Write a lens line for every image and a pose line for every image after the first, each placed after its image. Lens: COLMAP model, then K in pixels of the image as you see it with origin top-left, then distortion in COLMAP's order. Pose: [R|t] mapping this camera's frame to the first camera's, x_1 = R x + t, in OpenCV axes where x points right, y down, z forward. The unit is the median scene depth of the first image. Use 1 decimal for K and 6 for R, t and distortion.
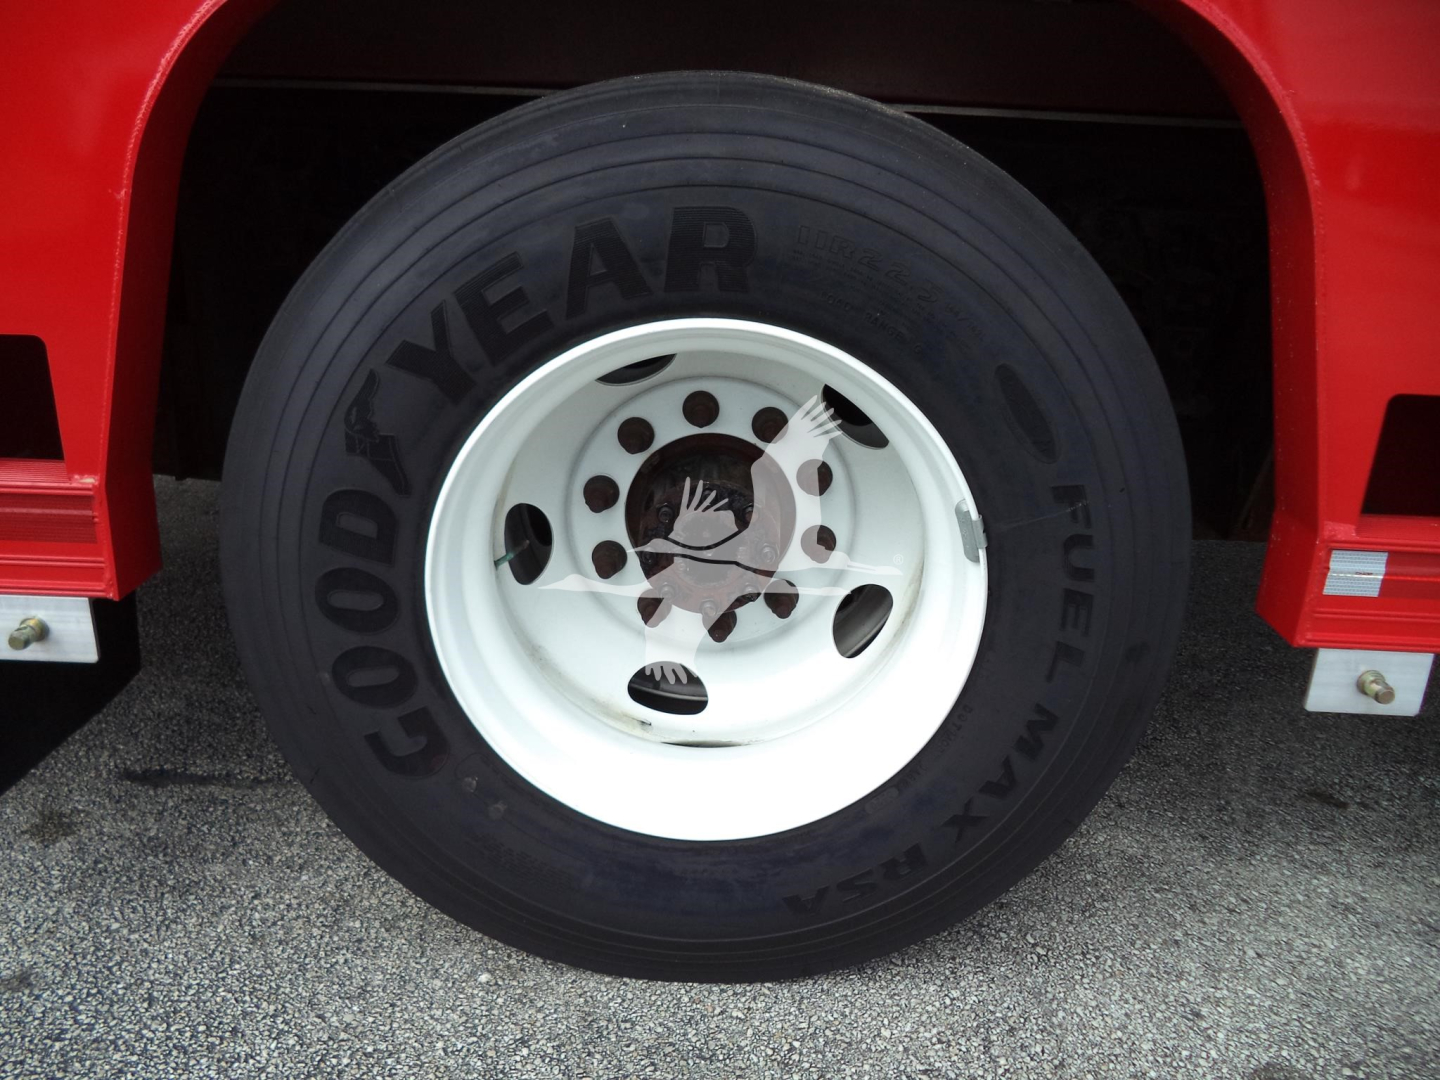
lens RADIAL K [[1166.3, 0, 743.3], [0, 1166.3, 539.4], [0, 0, 1]] dist [-0.012589, -0.005037]
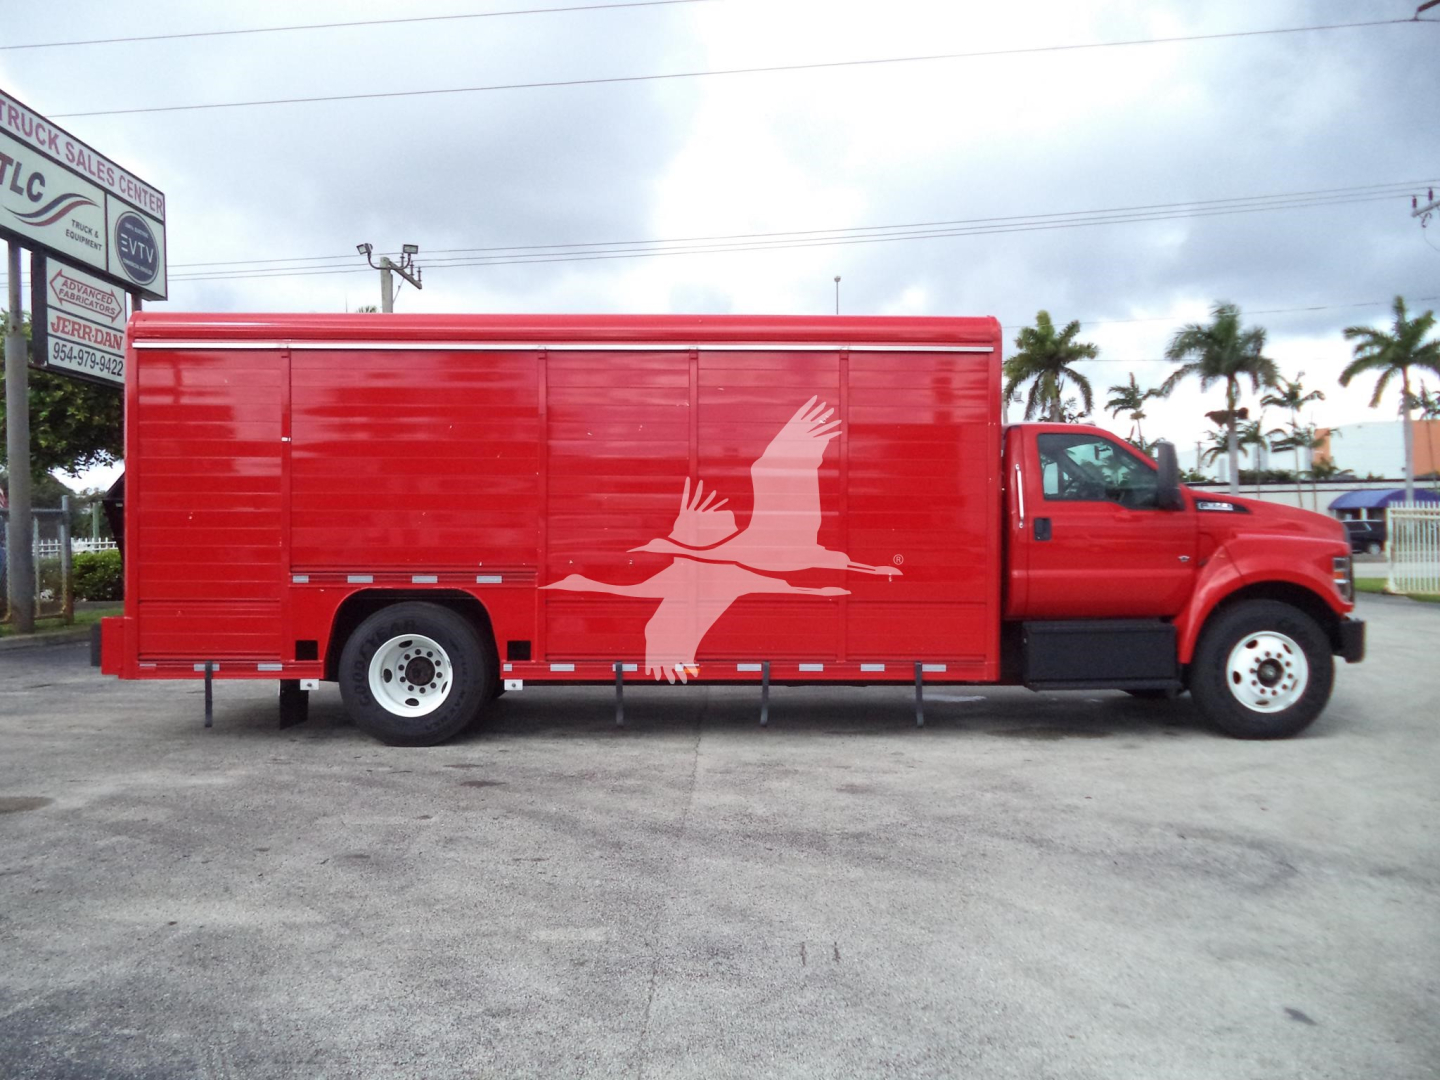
lens RADIAL K [[1185.4, 0, 720.0], [0, 1185.4, 540.0], [0, 0, 1]] dist [-0.017965, -0.014918]
pose [[0.998857, -0.047530, 0.005065, 1.706527], [0.046604, 0.944859, -0.324145, 1.566523], [0.010621, 0.324011, 0.945994, -5.544873]]
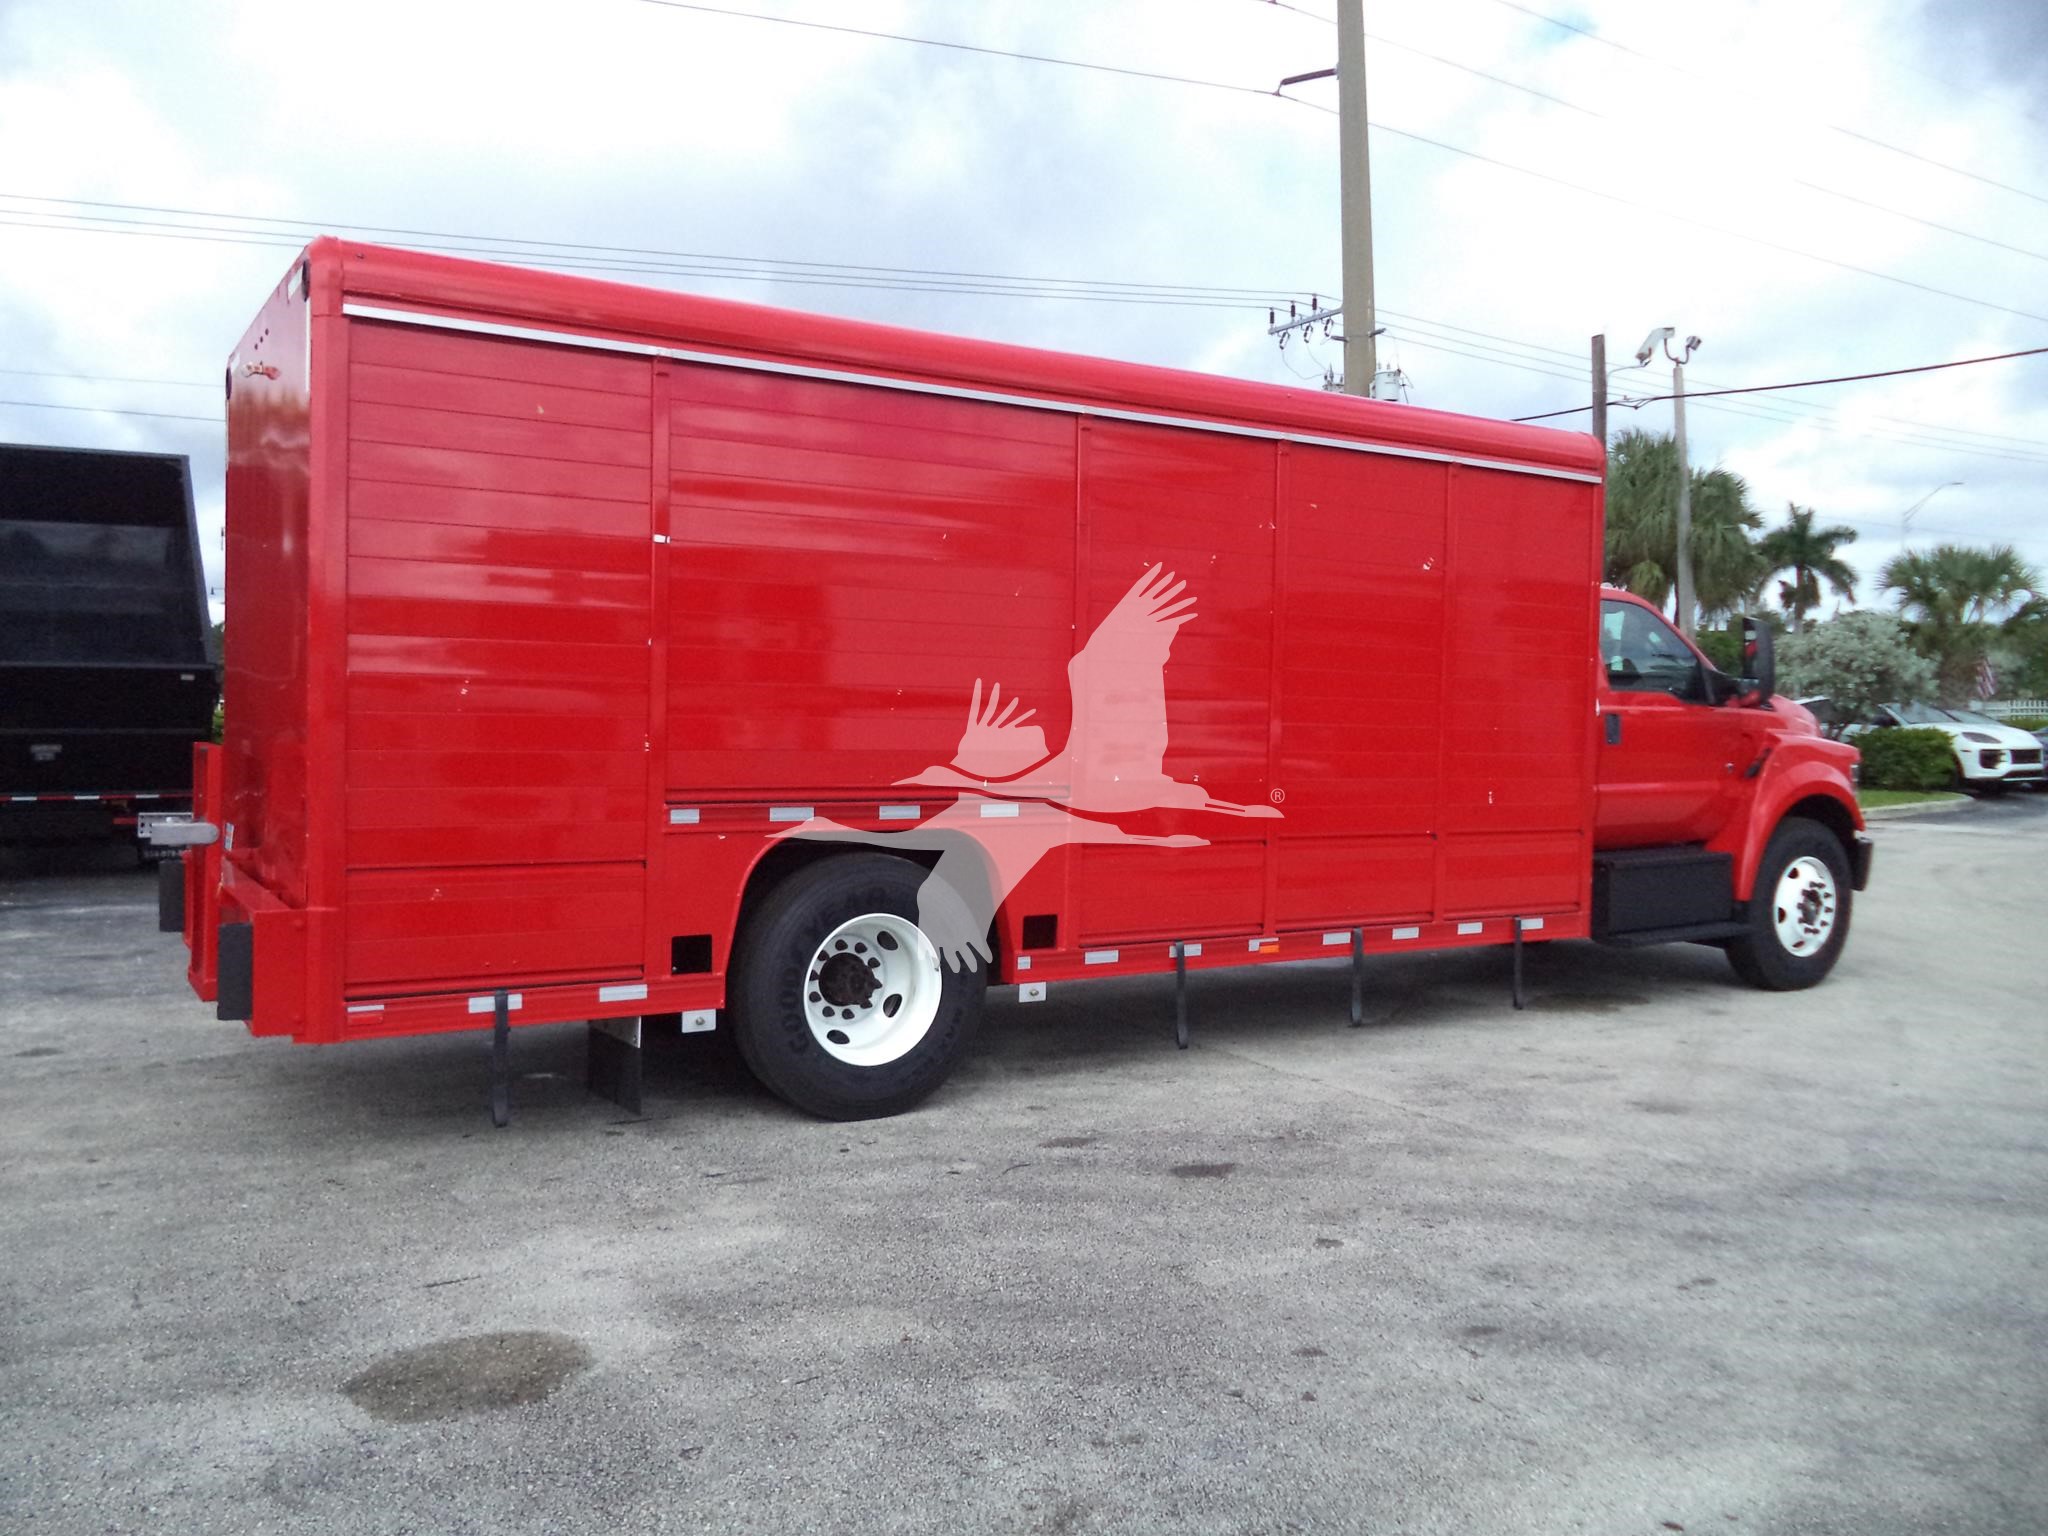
lens RADIAL K [[1685.9, 0, 1024.0], [0, 1685.9, 768.0], [0, 0, 1]] dist [-0.017965, -0.014918]
pose [[0.850927, -0.053120, 0.522590, -2.294350], [0.199791, 0.952831, -0.228464, 0.673241], [-0.485805, 0.298815, 0.821403, -3.679503]]
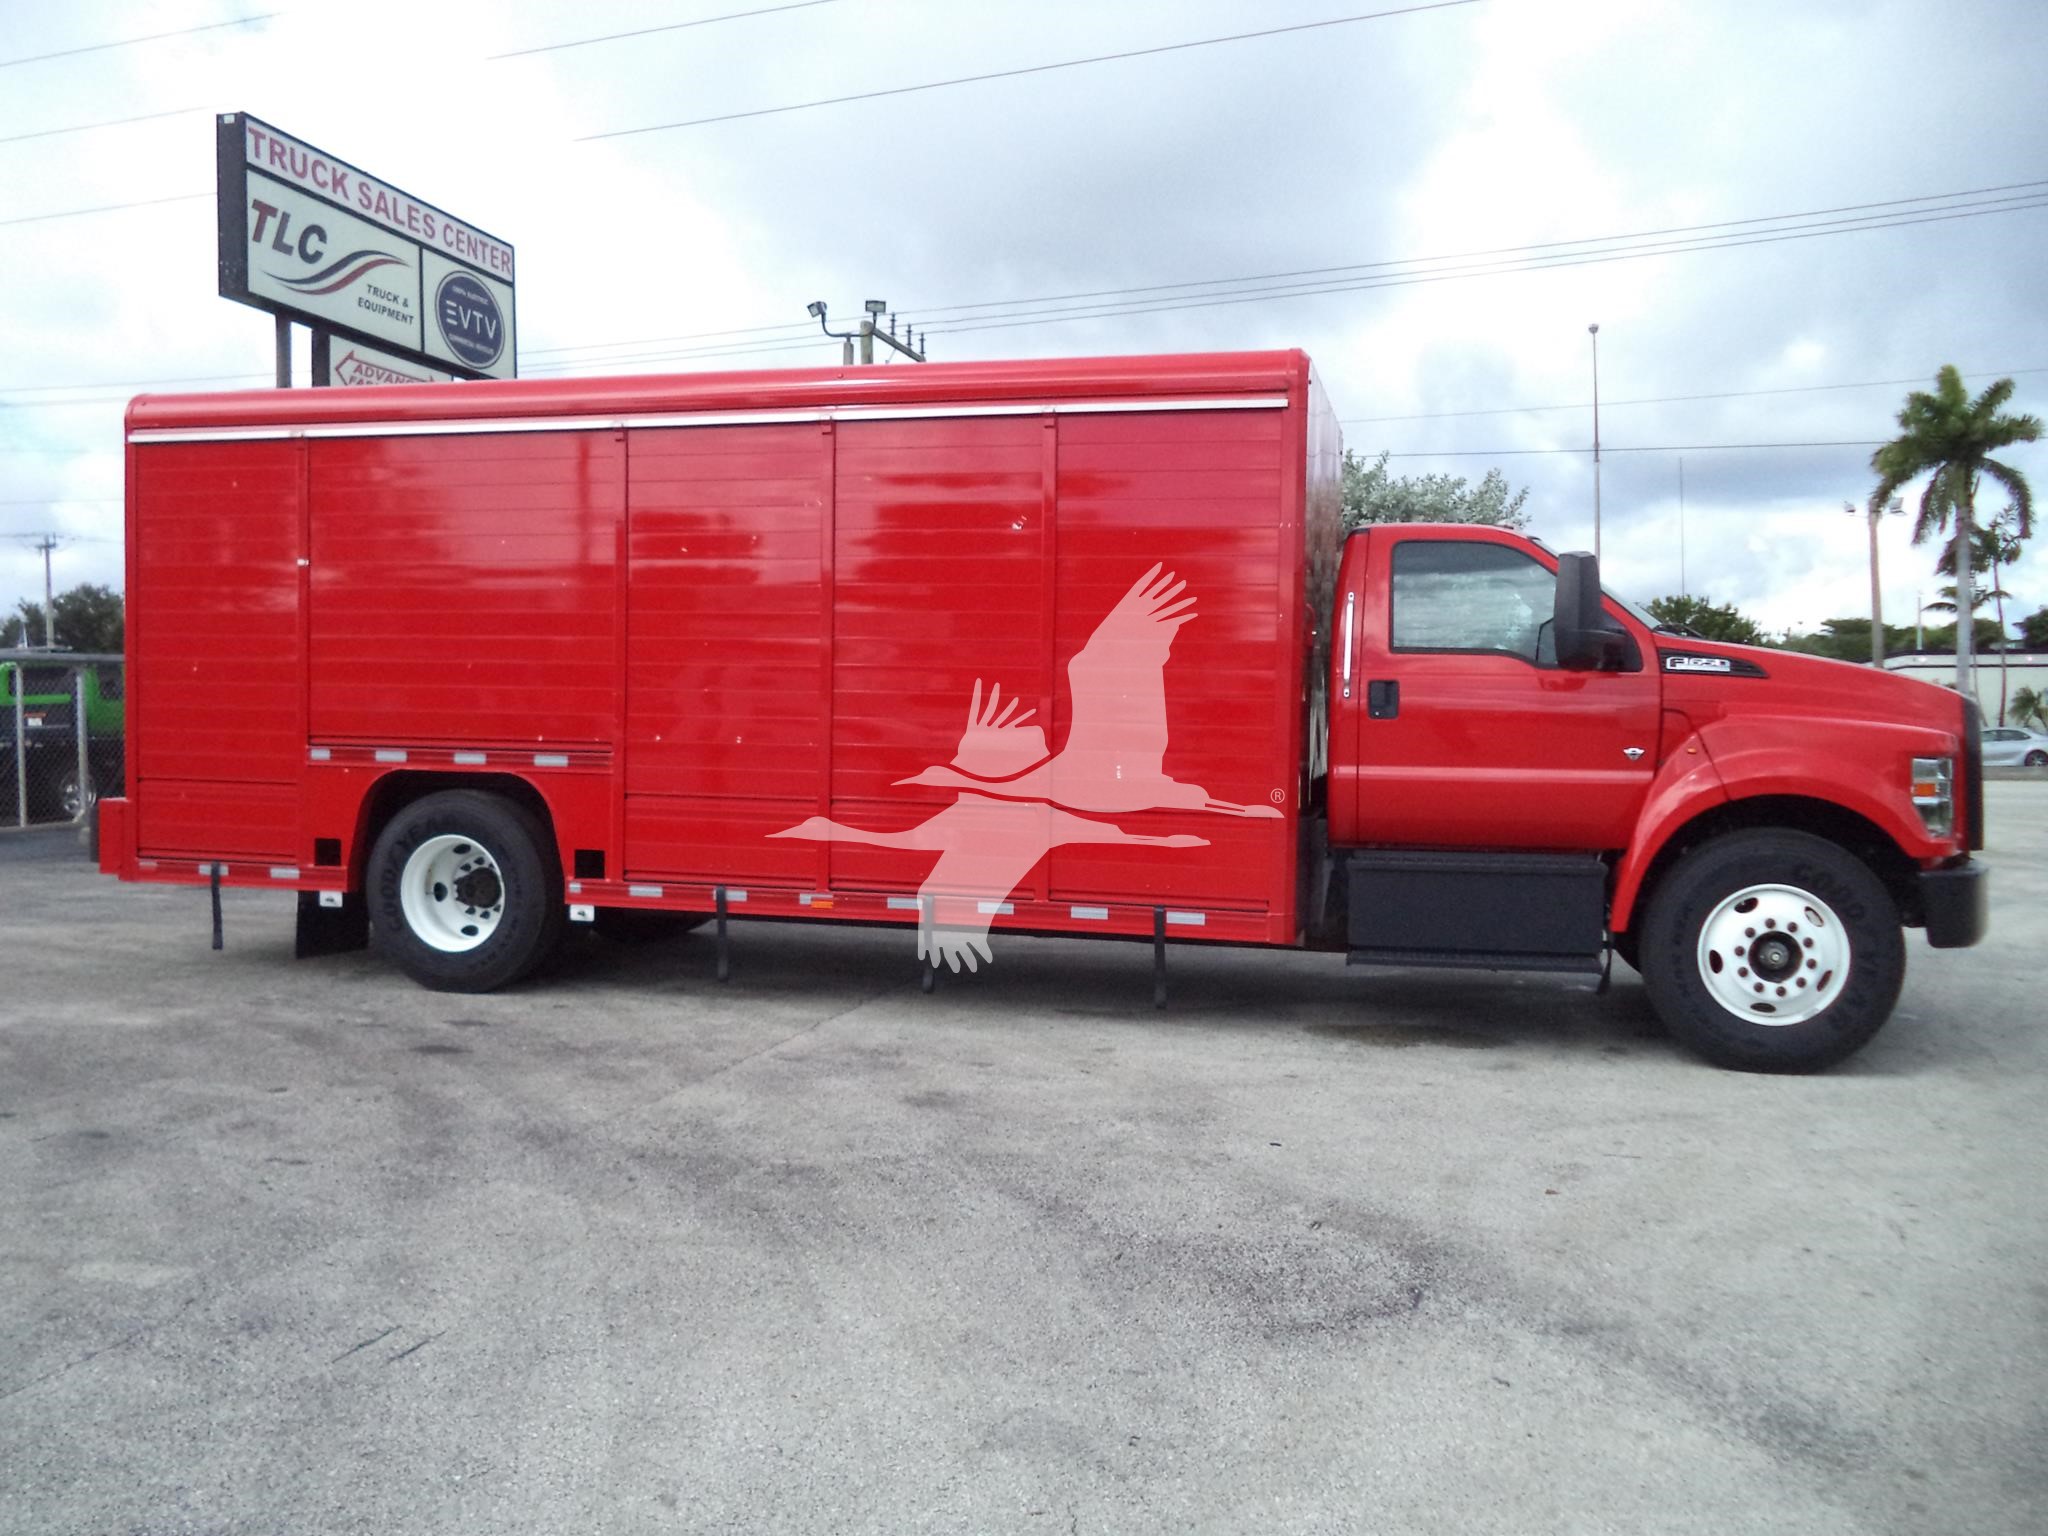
lens RADIAL K [[1685.9, 0, 1024.0], [0, 1685.9, 768.0], [0, 0, 1]] dist [-0.017965, -0.014918]
pose [[0.963196, -0.022742, -0.267836, 3.973588], [-0.060062, 0.953012, -0.296919, 1.430528], [0.262003, 0.302079, 0.916571, -4.729507]]
